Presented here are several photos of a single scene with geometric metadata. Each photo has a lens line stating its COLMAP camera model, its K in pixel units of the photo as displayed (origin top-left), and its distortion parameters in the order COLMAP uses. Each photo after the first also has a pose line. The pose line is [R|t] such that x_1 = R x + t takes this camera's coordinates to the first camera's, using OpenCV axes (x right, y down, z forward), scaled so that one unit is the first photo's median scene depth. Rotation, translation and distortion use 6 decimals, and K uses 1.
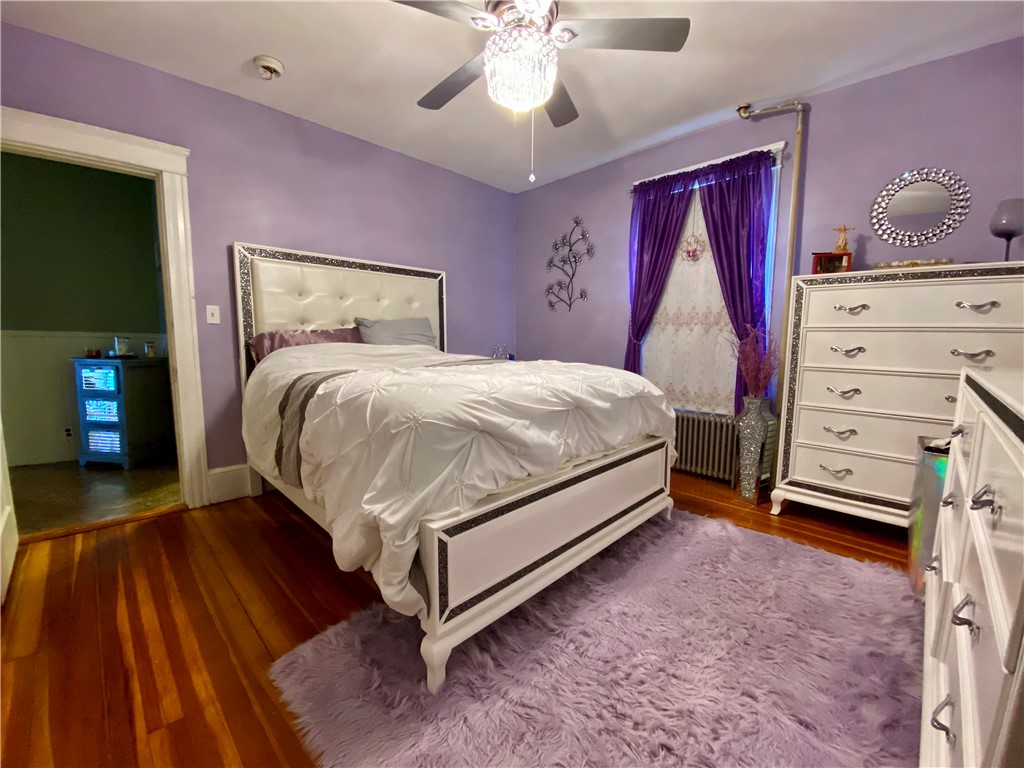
lens RADIAL K [[419.3, 0, 514.9], [0, 419.3, 383.4], [0, 0, 1]] dist [-0.001763, -0.012067]
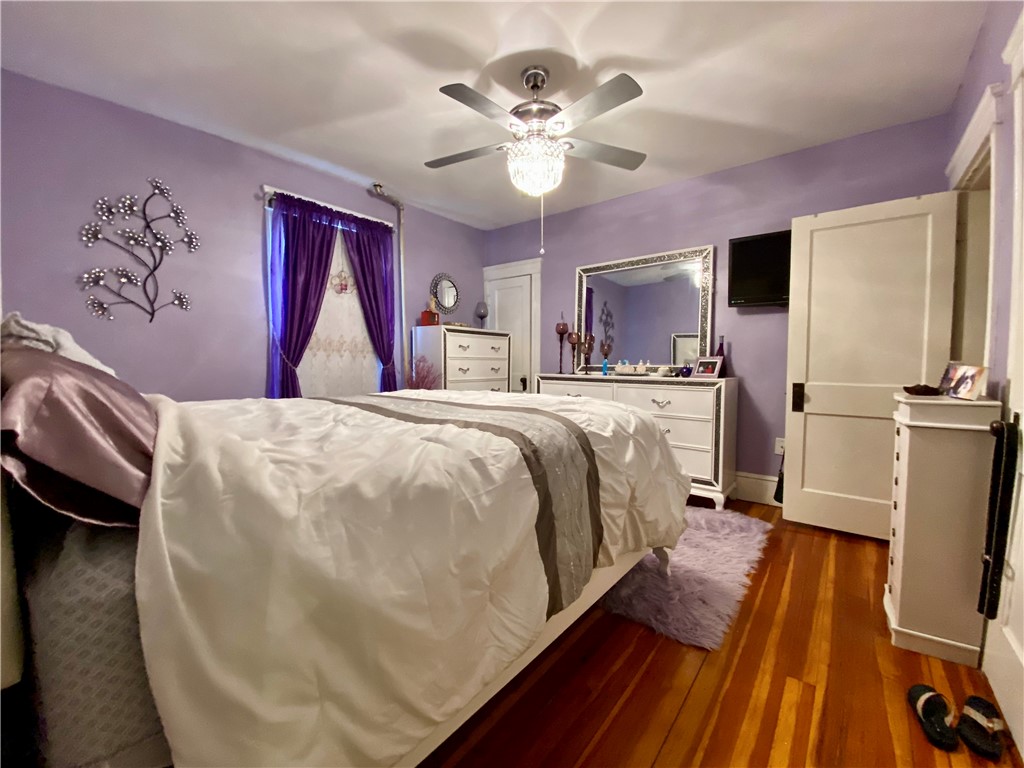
lens RADIAL K [[410.3, 0, 512.4], [0, 410.3, 385.7], [0, 0, 1]] dist [0.032177, -0.030545]
pose [[-0.090779, -0.059422, 0.994097, -0.687885], [0.105957, 0.991976, 0.068971, -0.078237], [-0.990218, 0.111592, -0.083754, 0.658069]]
